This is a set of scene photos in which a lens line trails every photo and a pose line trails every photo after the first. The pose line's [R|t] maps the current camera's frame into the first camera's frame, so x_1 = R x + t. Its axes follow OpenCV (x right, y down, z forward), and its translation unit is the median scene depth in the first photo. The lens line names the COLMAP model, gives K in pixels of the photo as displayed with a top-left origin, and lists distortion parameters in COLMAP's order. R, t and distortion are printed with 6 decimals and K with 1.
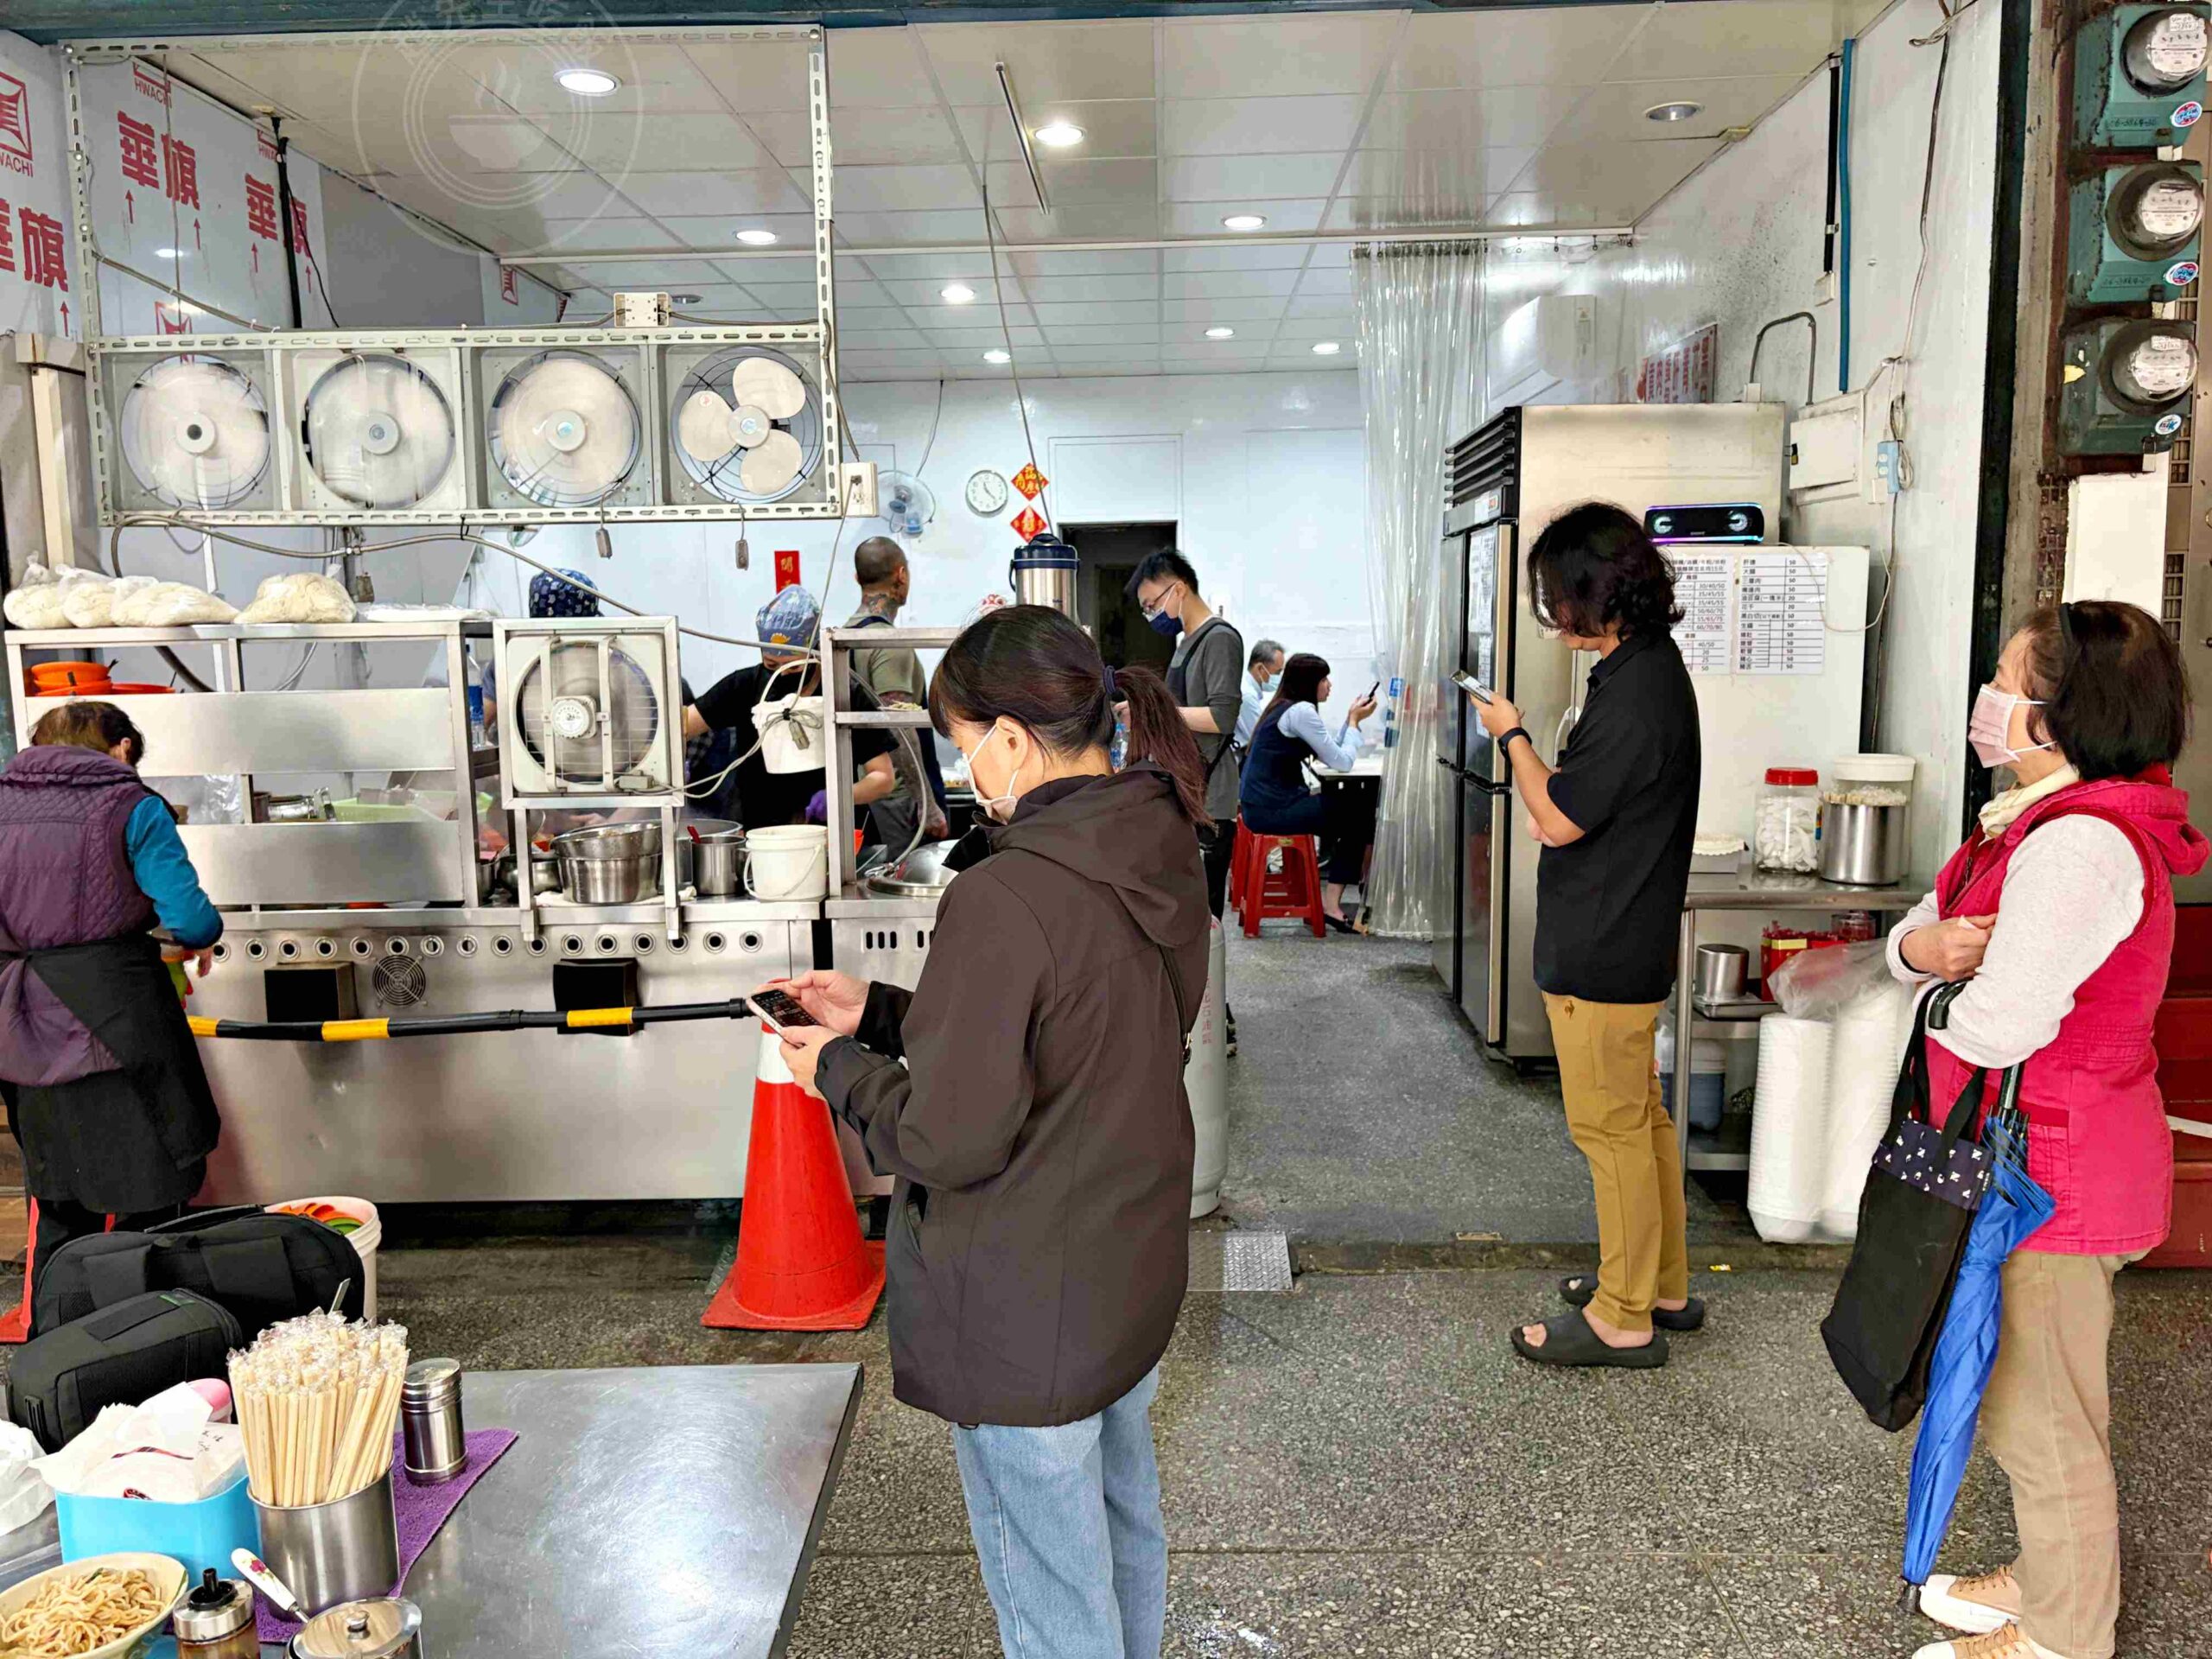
lens RADIAL K [[1719.1, 0, 1113.7], [0, 1719.1, 779.9], [0, 0, 1]] dist [0.077186, -0.114735]
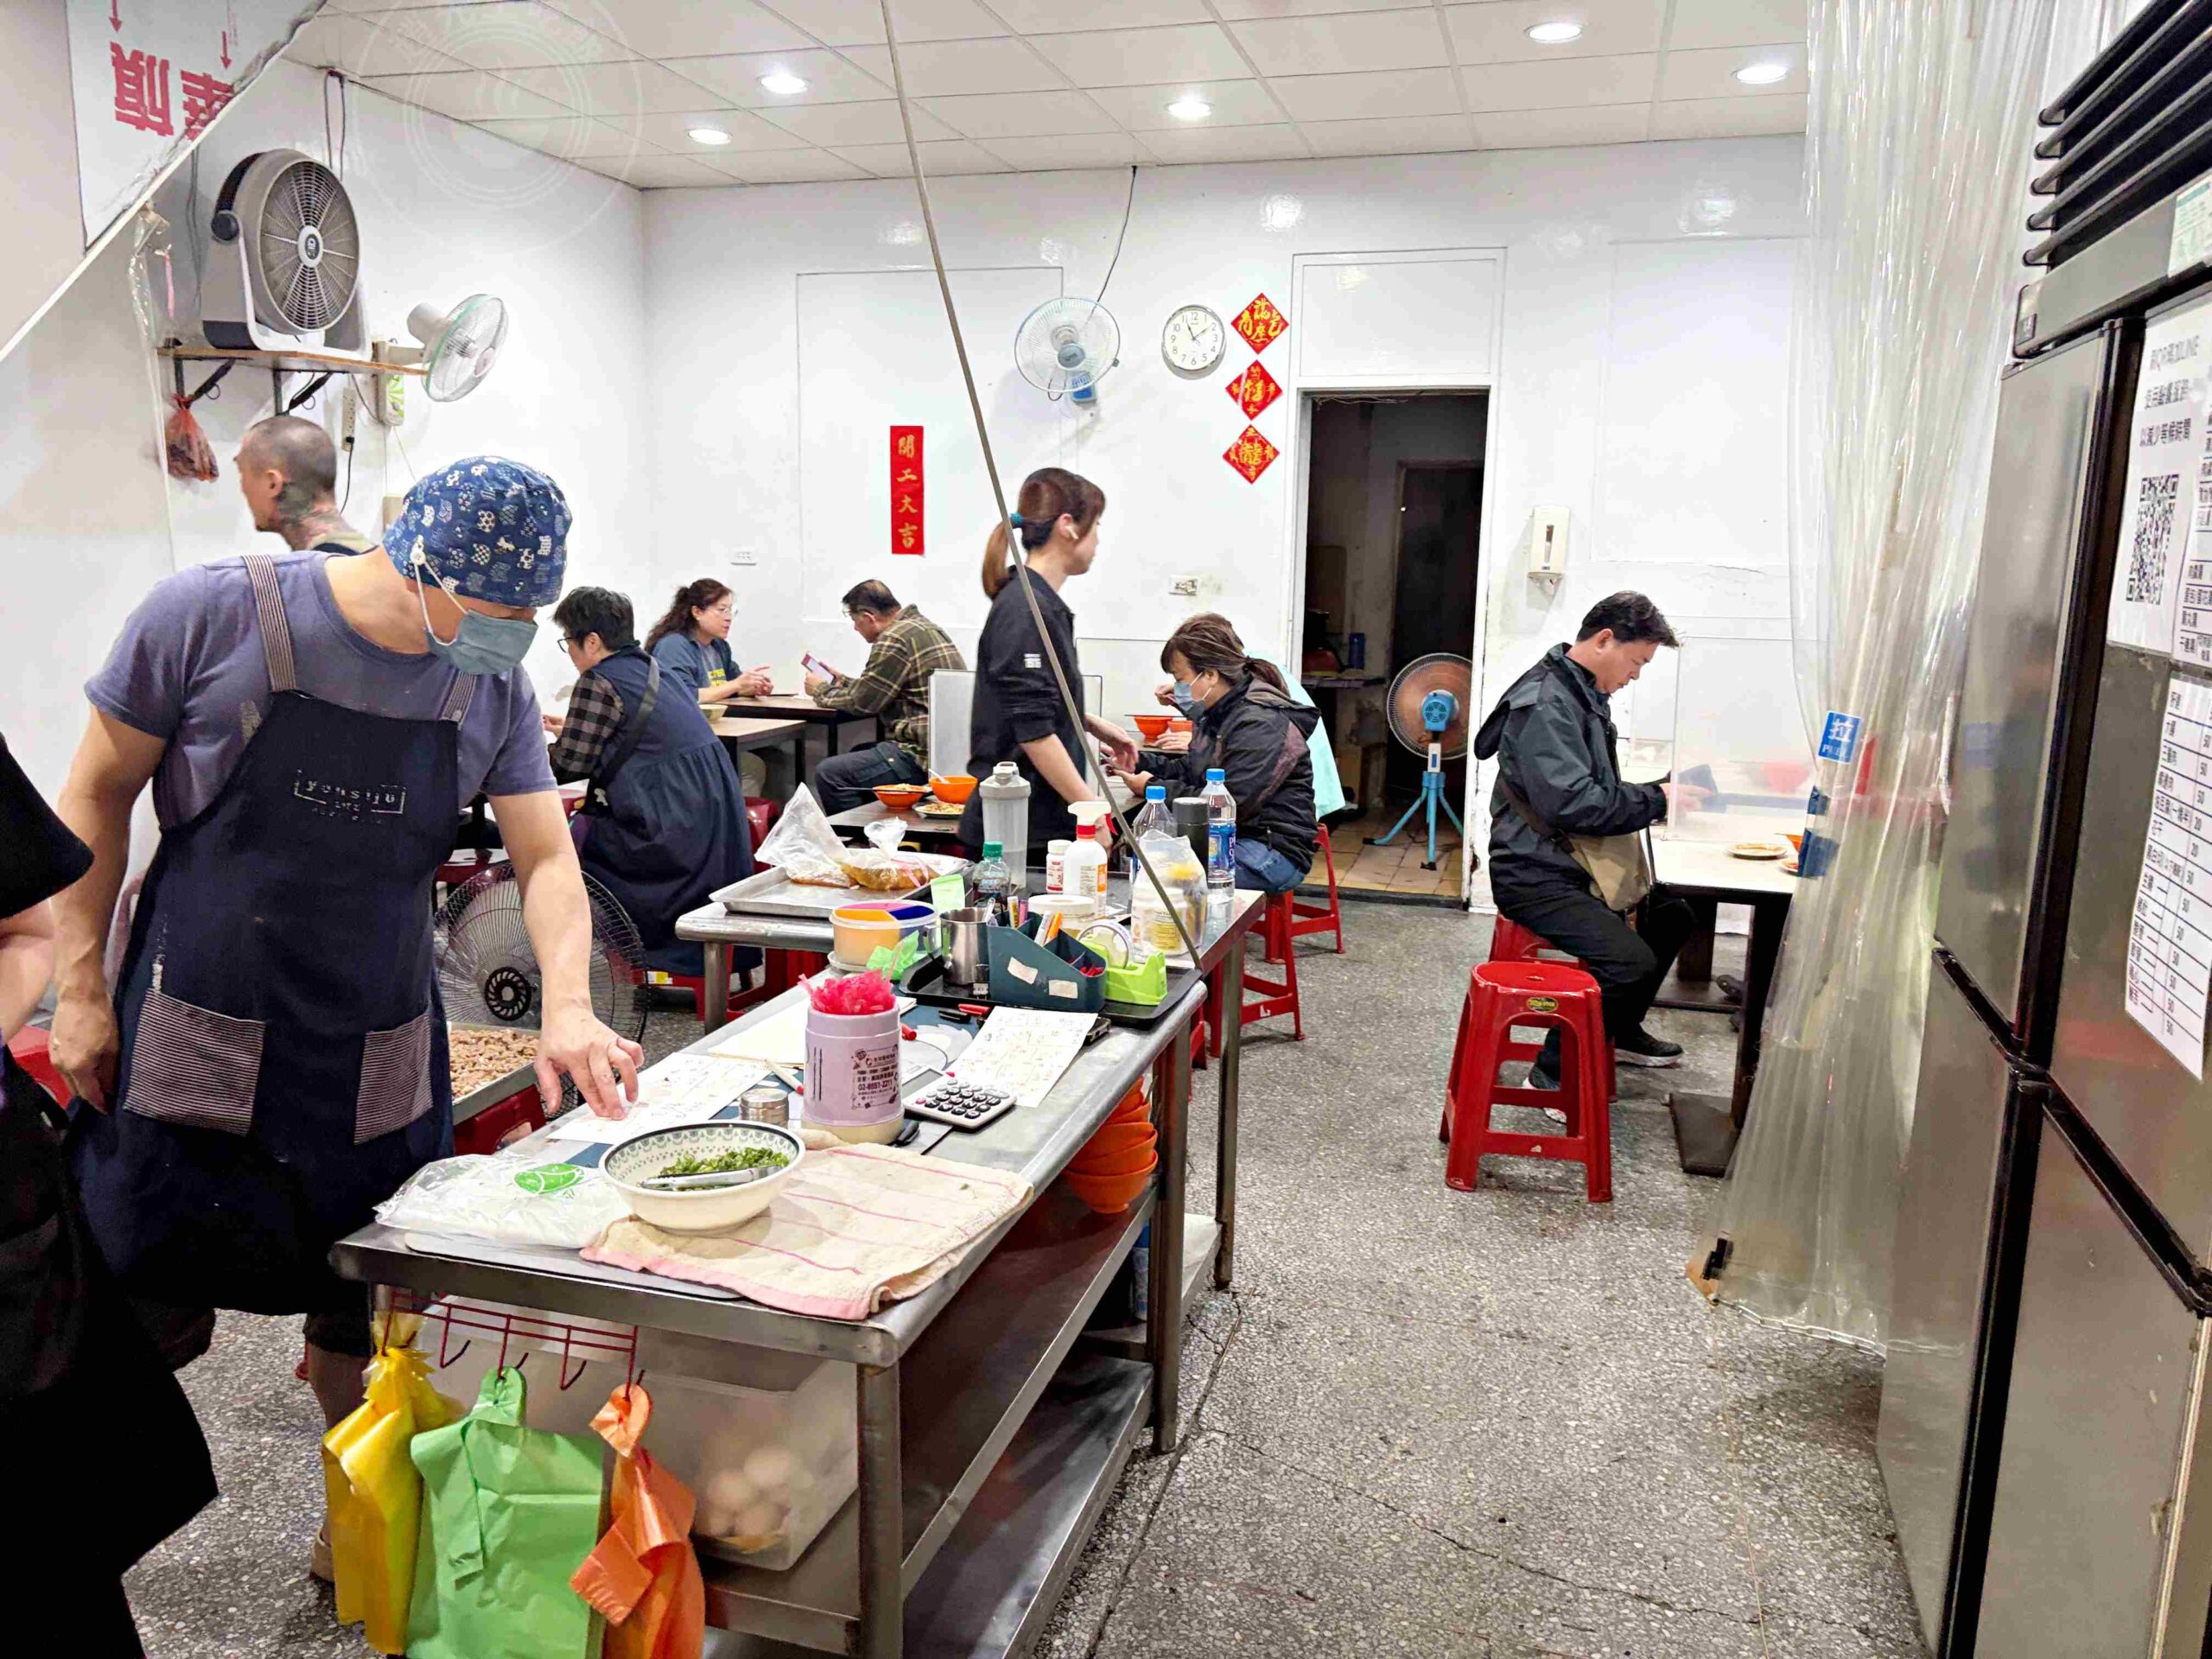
lens RADIAL K [[1719.1, 0, 1113.7], [0, 1719.1, 779.9], [0, 0, 1]] dist [0.077186, -0.114735]
pose [[0.971237, 0.068888, -0.227931, 0.057677], [-0.057228, 0.996711, 0.057384, -0.036881], [0.231135, -0.042689, 0.971985, 0.352112]]
